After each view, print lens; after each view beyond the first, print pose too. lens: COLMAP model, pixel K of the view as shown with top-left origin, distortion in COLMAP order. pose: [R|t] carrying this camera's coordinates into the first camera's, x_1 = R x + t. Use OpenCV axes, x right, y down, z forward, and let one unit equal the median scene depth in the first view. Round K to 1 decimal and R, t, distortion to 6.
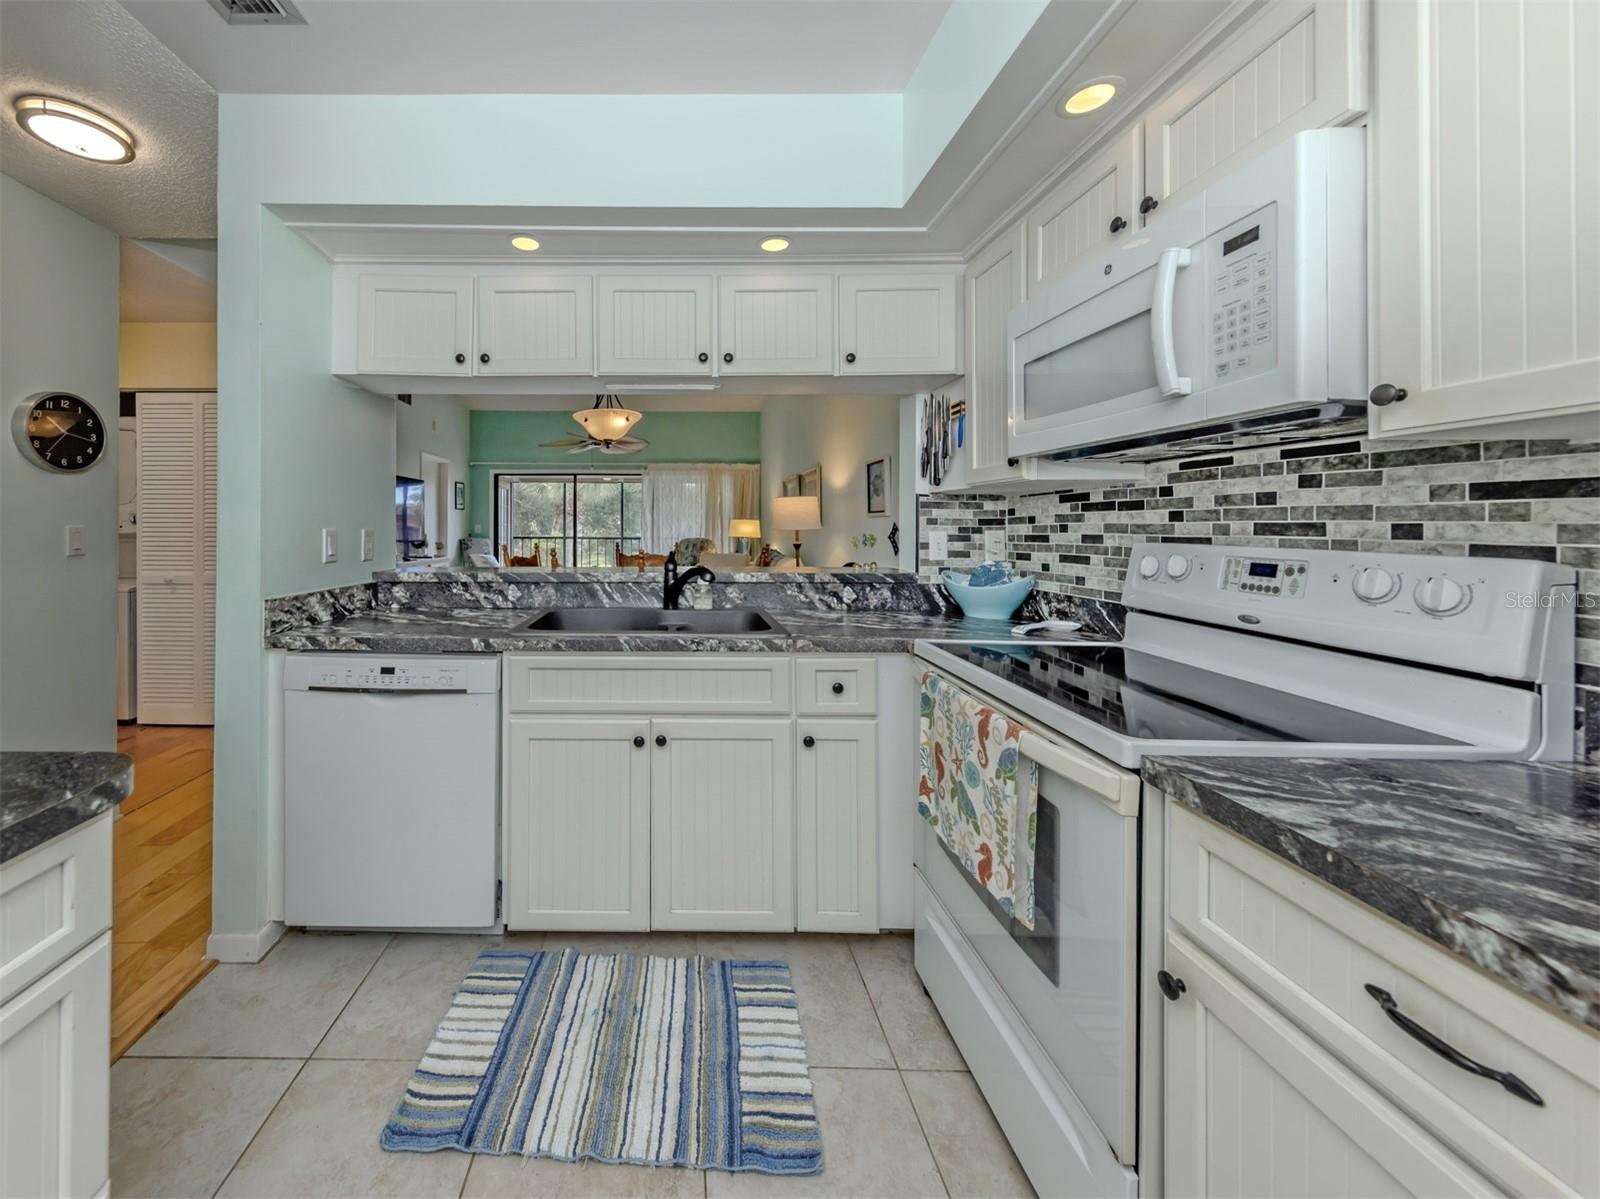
lens RADIAL K [[589.8, 0, 695.7], [0, 589.8, 487.8], [0, 0, 1]] dist [0.007953, -0.001651]
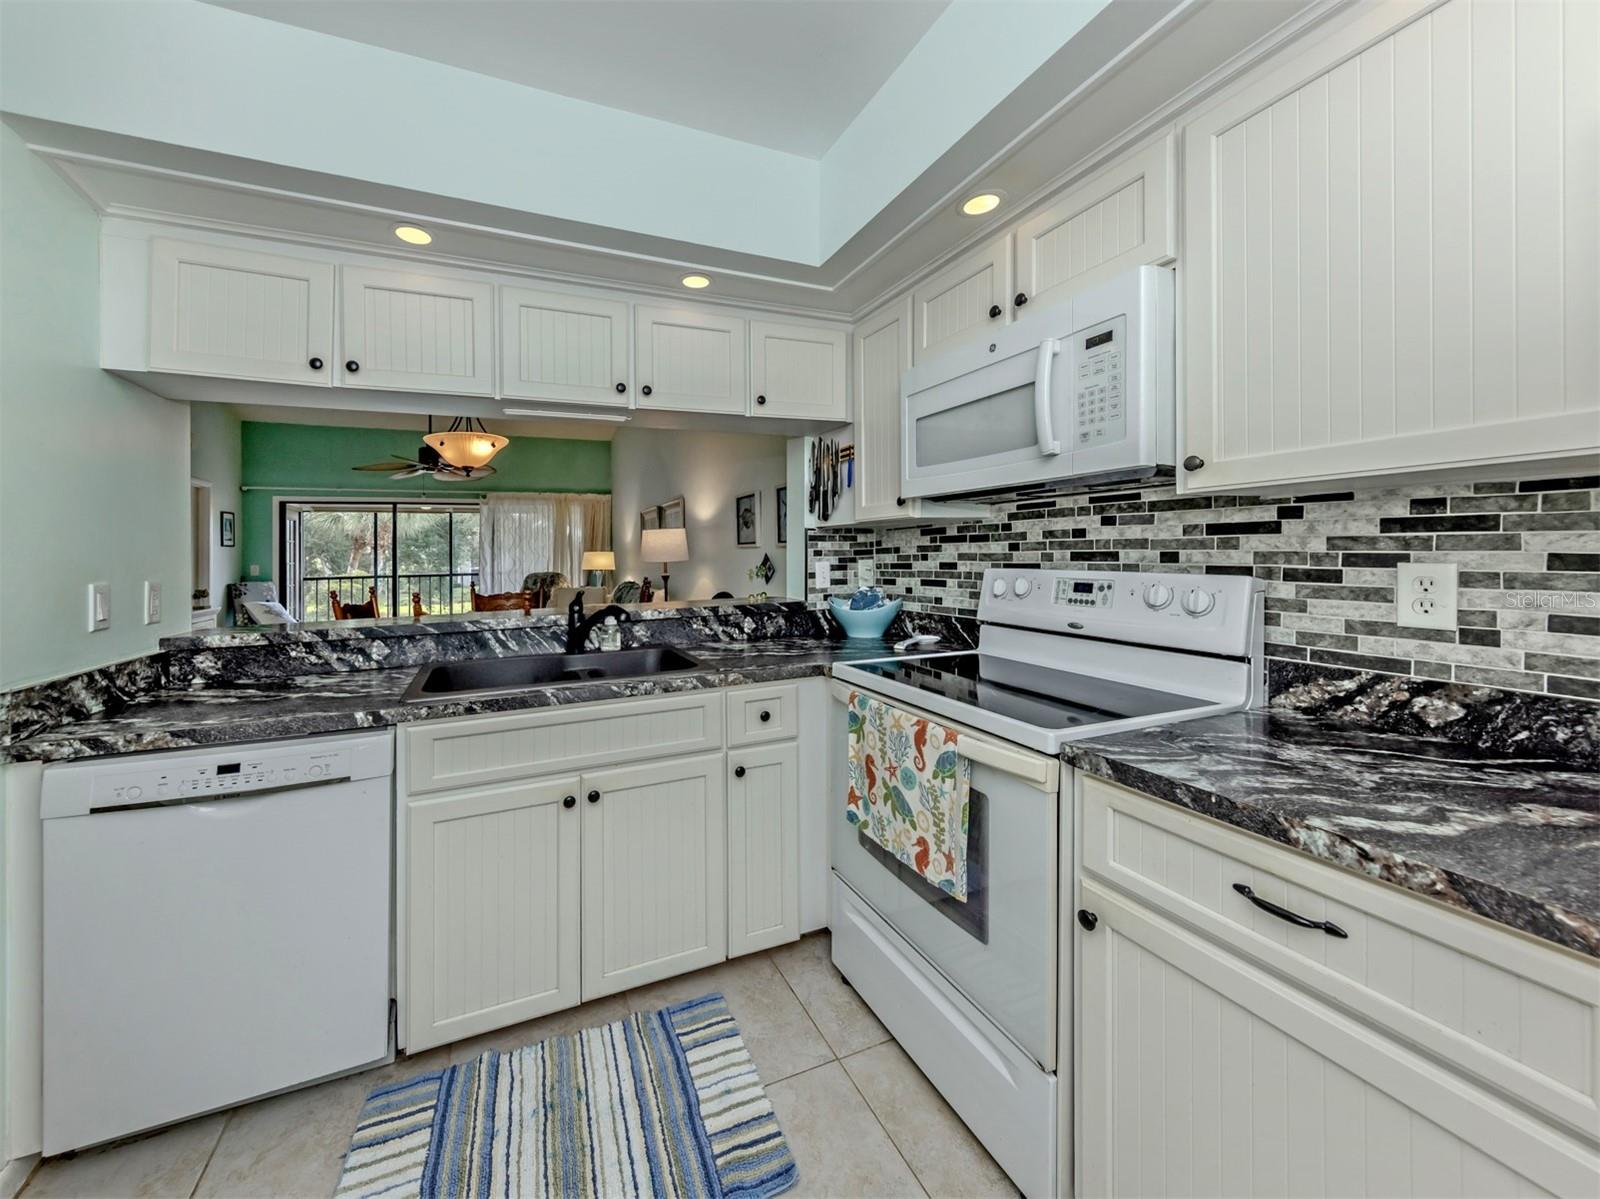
lens RADIAL K [[583.2, 0, 755.4], [0, 583.2, 520.3], [0, 0, 1]] dist [0.010411, -0.003138]
pose [[0.927990, -0.000177, 0.372605, -0.169073], [-0.001611, 0.999989, 0.004485, -0.013579], [-0.372602, -0.004762, 0.927979, 0.049267]]
